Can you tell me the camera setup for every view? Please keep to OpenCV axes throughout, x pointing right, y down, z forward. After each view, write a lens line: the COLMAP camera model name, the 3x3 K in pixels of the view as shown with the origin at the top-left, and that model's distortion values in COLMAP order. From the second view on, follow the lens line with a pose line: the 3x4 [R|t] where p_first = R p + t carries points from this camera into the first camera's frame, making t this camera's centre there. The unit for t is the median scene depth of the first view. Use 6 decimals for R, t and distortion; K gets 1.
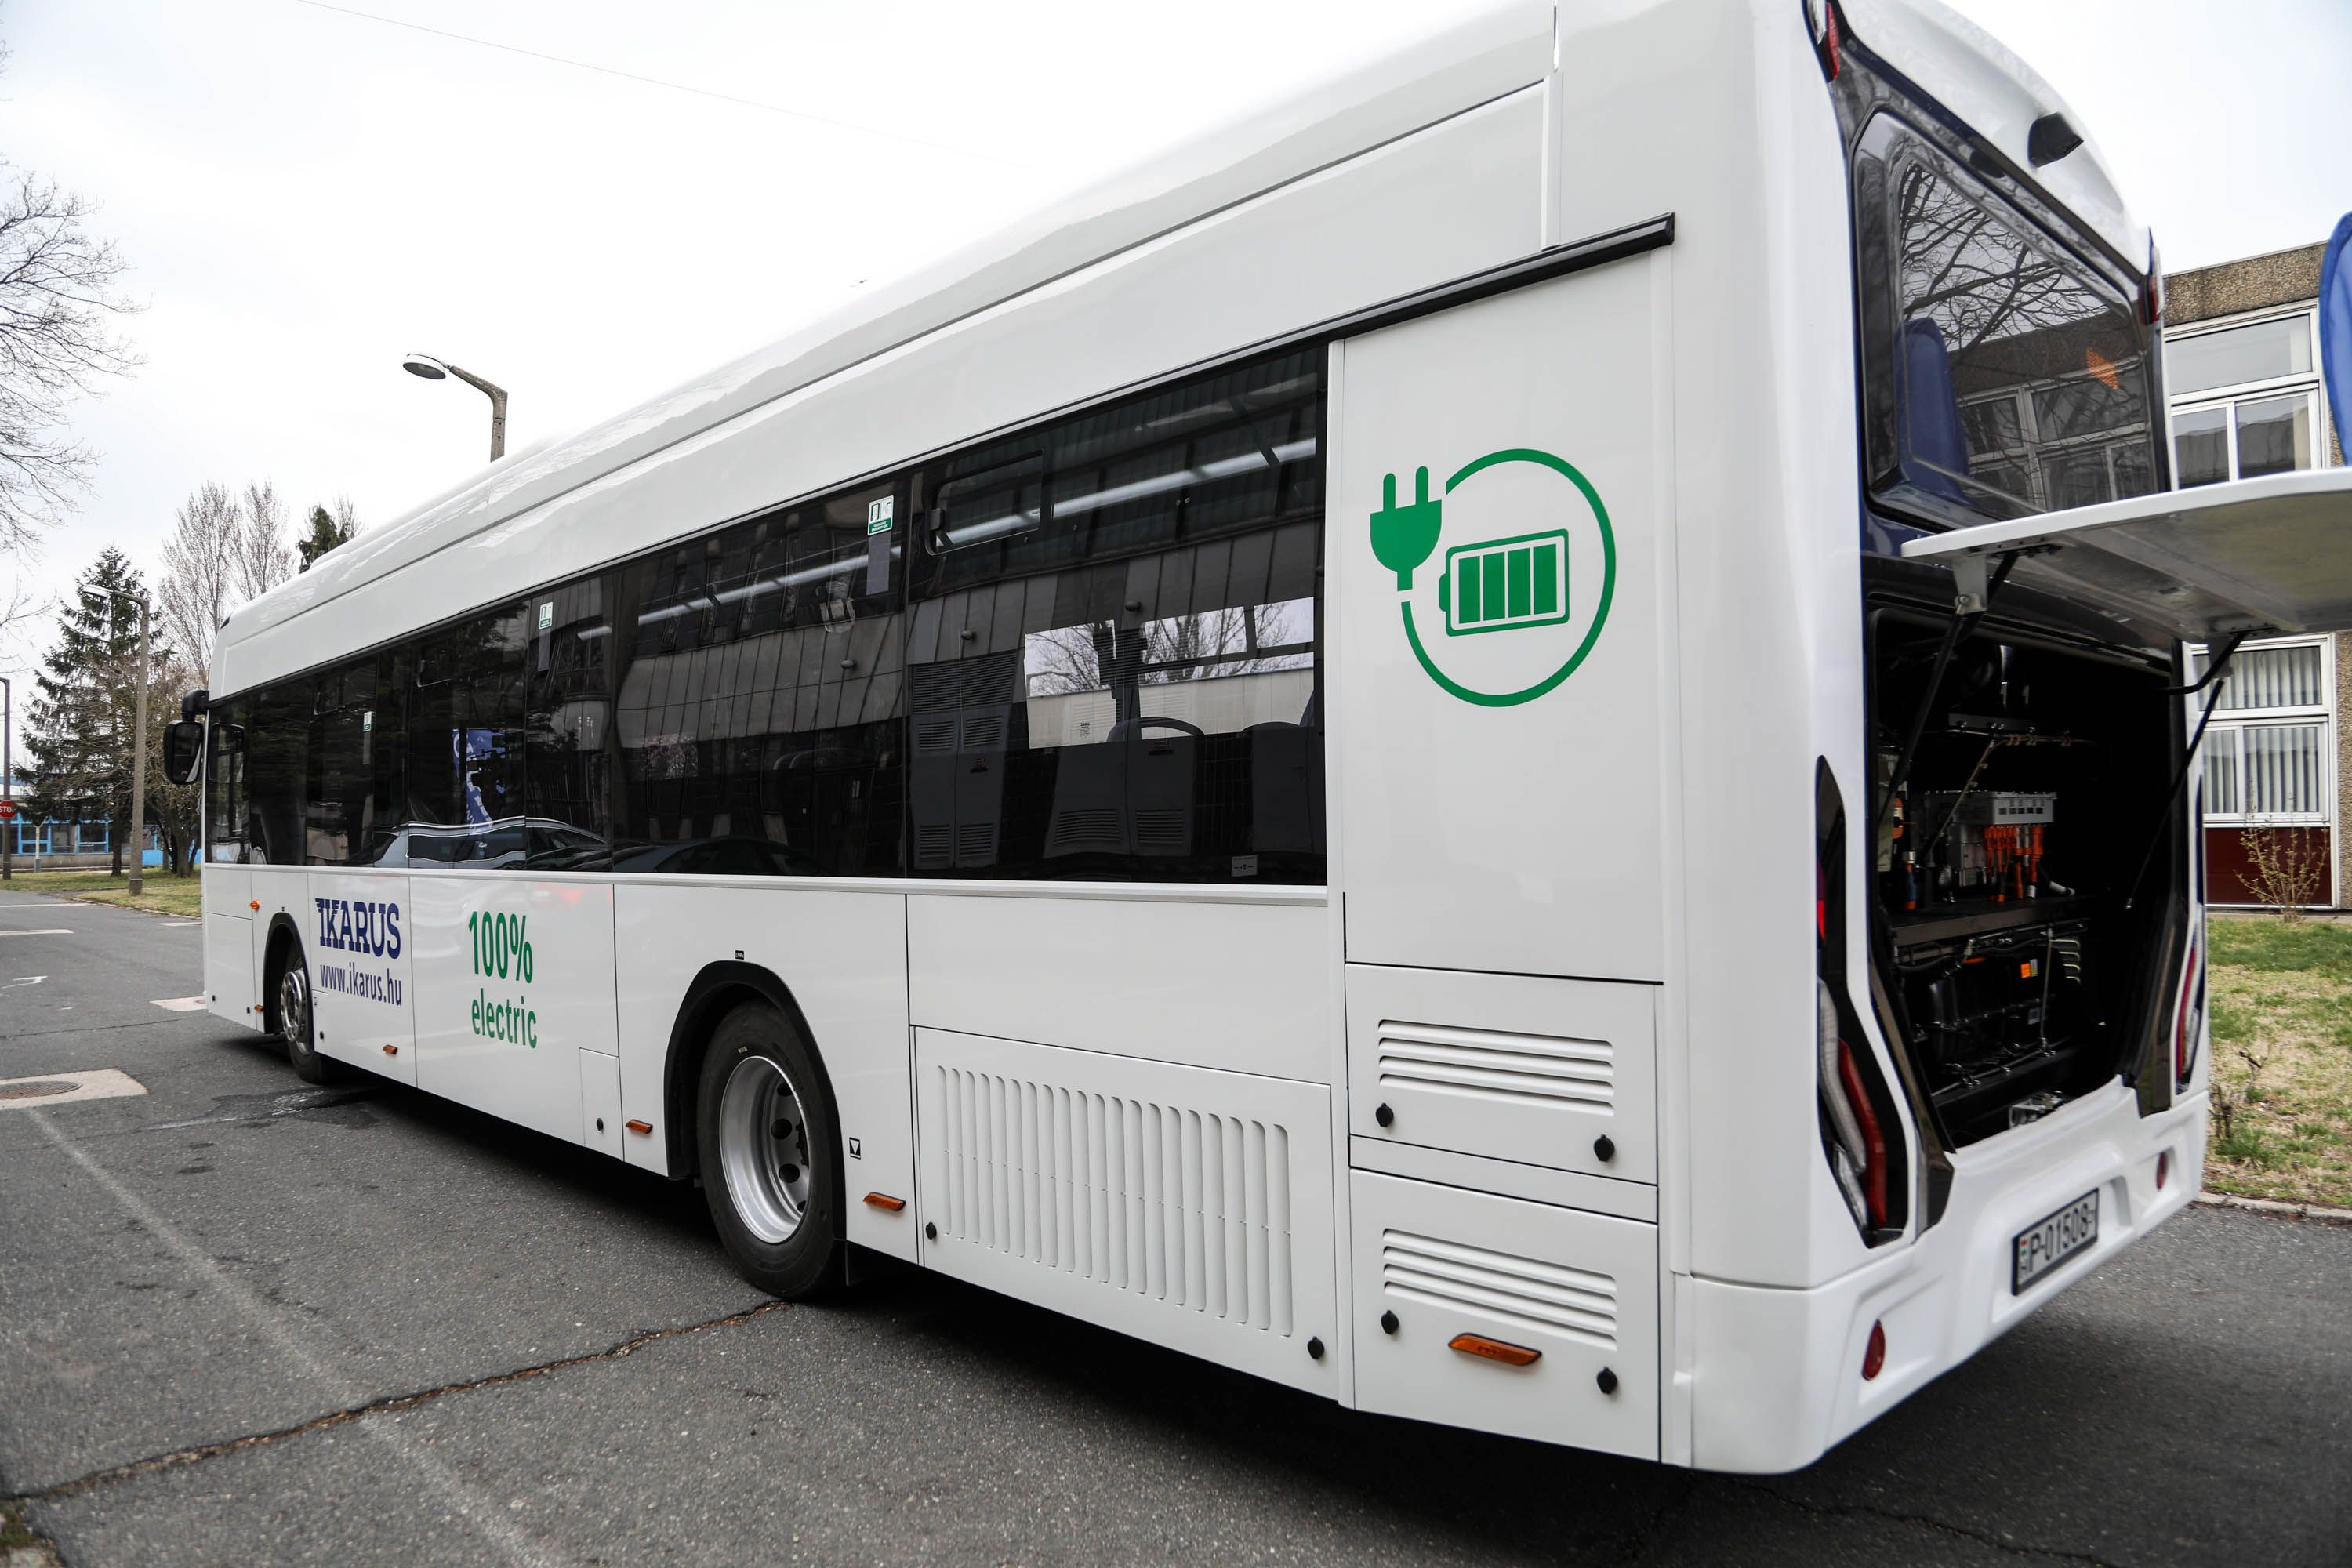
lens RADIAL K [[1580.4, 0, 1180.5], [0, 1580.4, 783.1], [0, 0, 1]] dist [-0.118769, 0.054671]
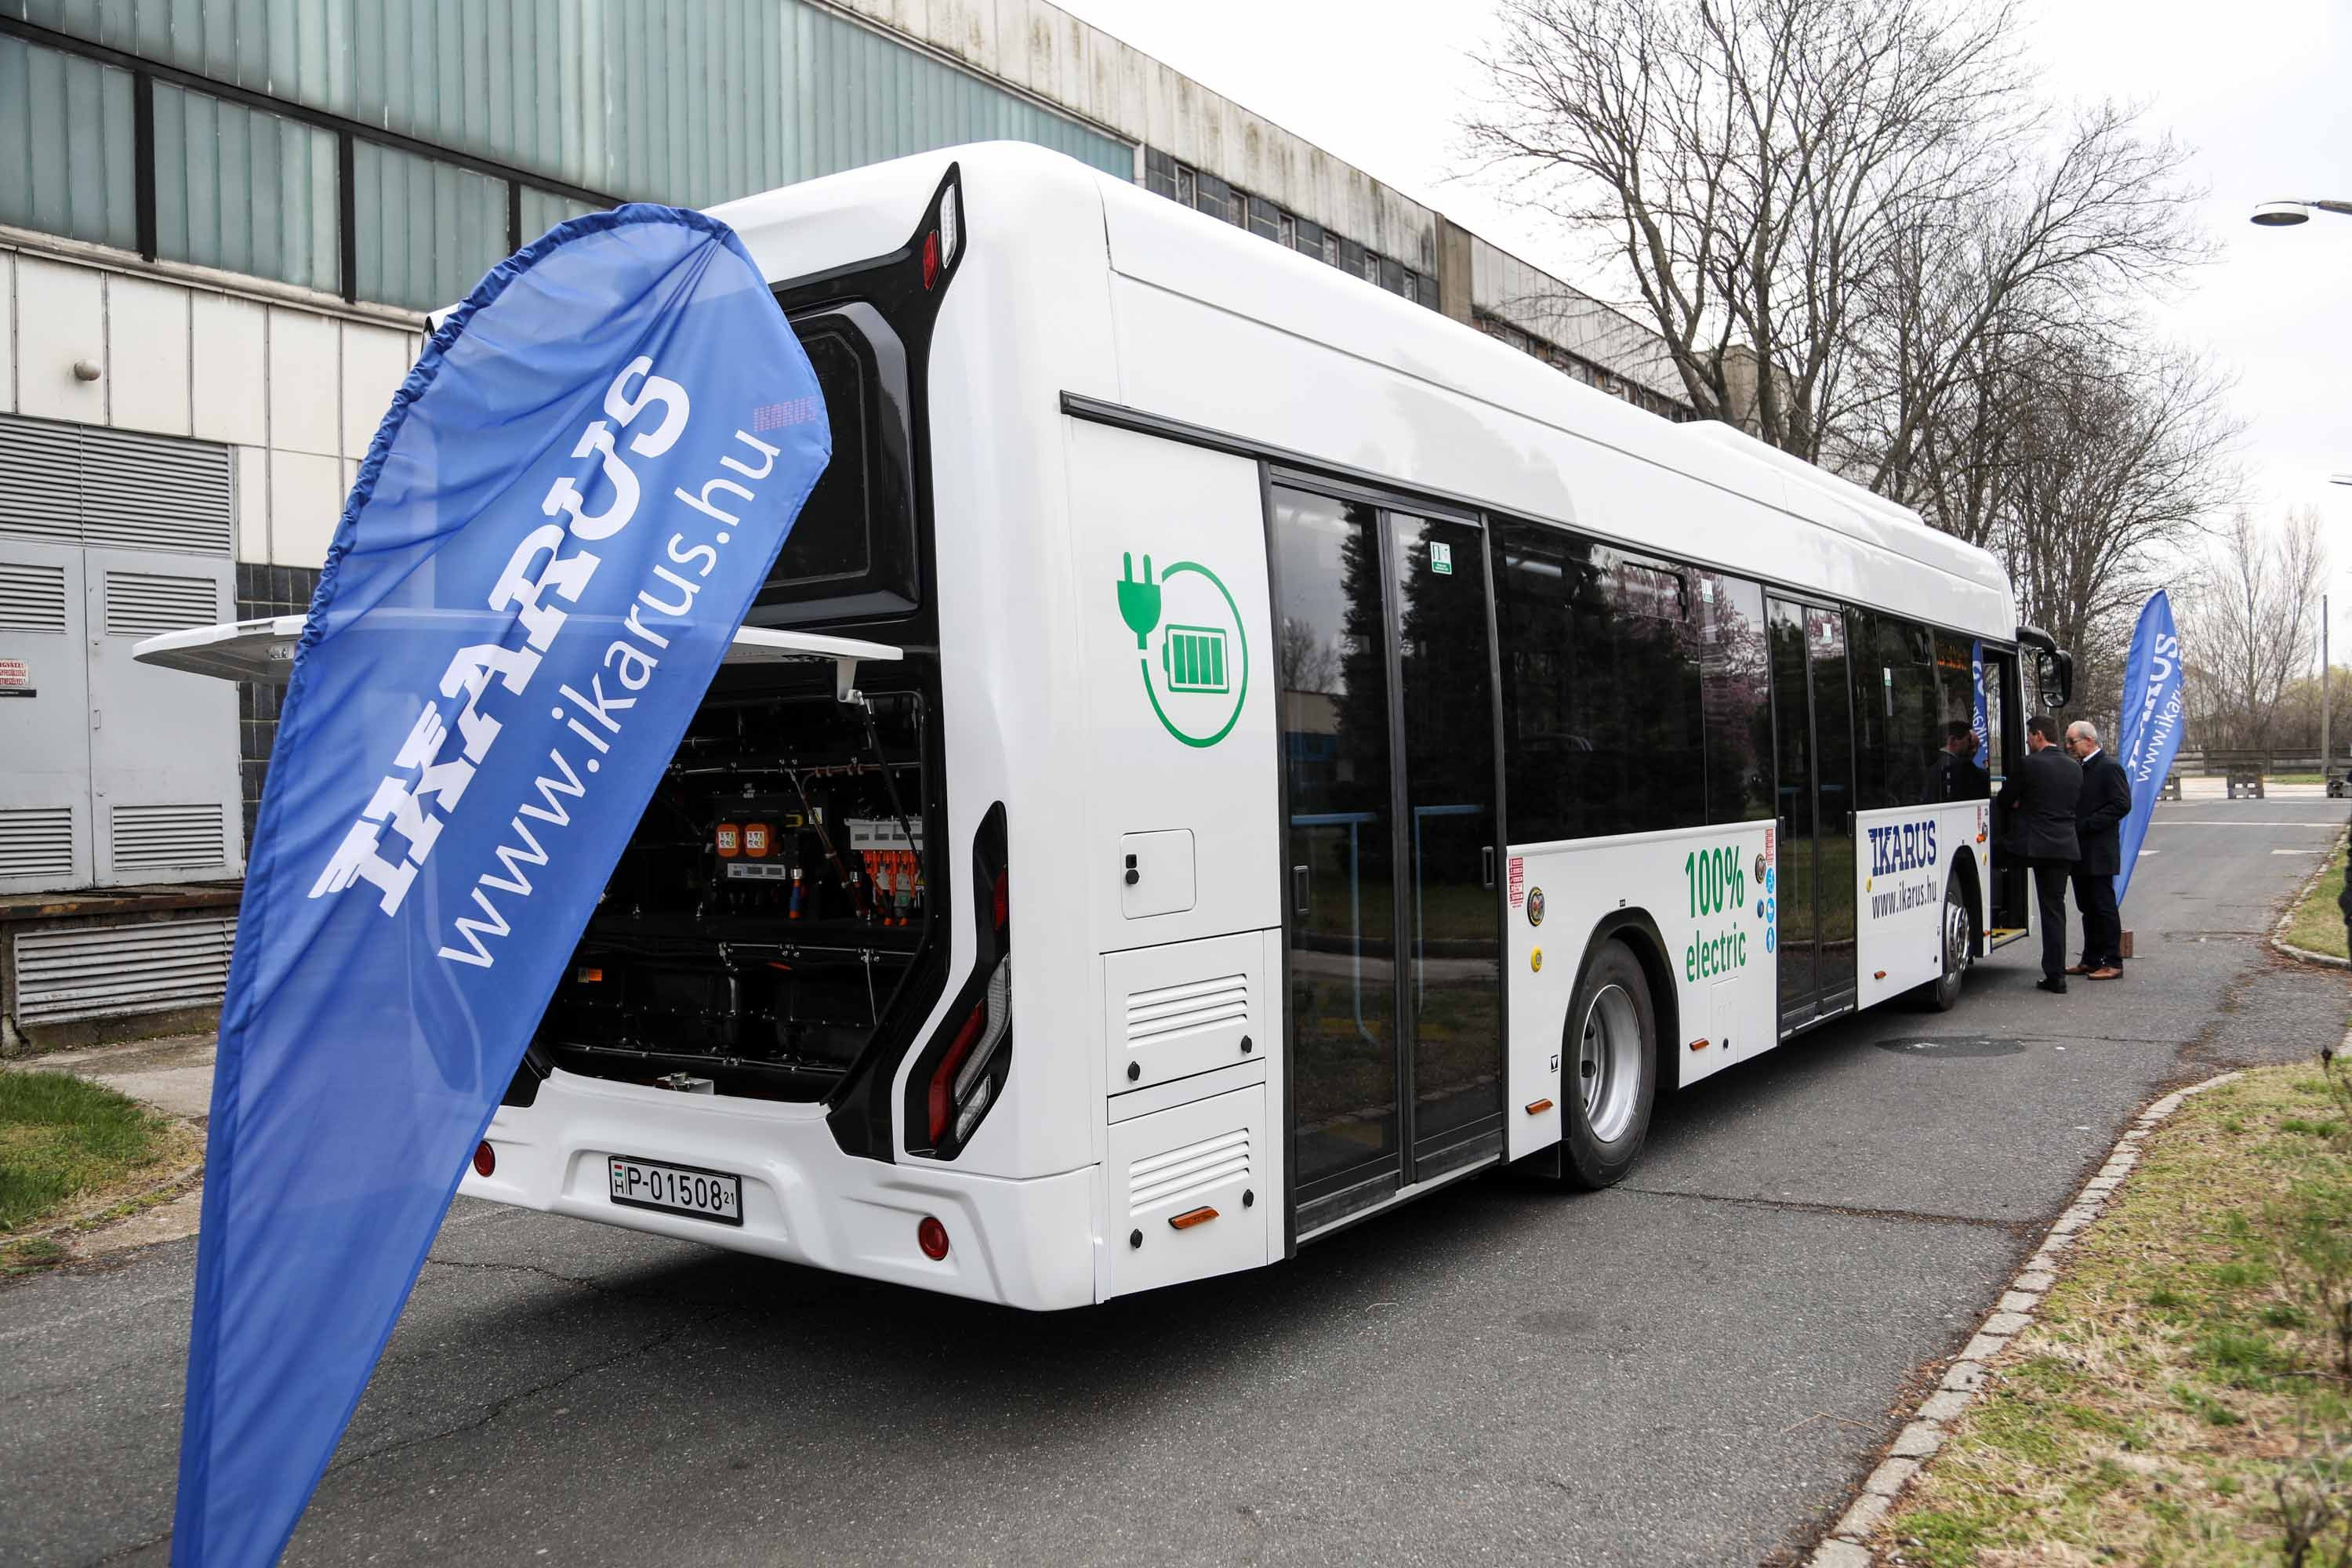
lens RADIAL K [[1882.4, 0, 1167.9], [0, 1882.4, 800.7], [0, 0, 1]] dist [-0.072980, 0.070848]
pose [[-0.215249, 0.011313, 0.976494, -1.370276], [-0.000090, 0.999933, -0.011604, 0.016941], [-0.976559, -0.002586, -0.215233, 1.336966]]
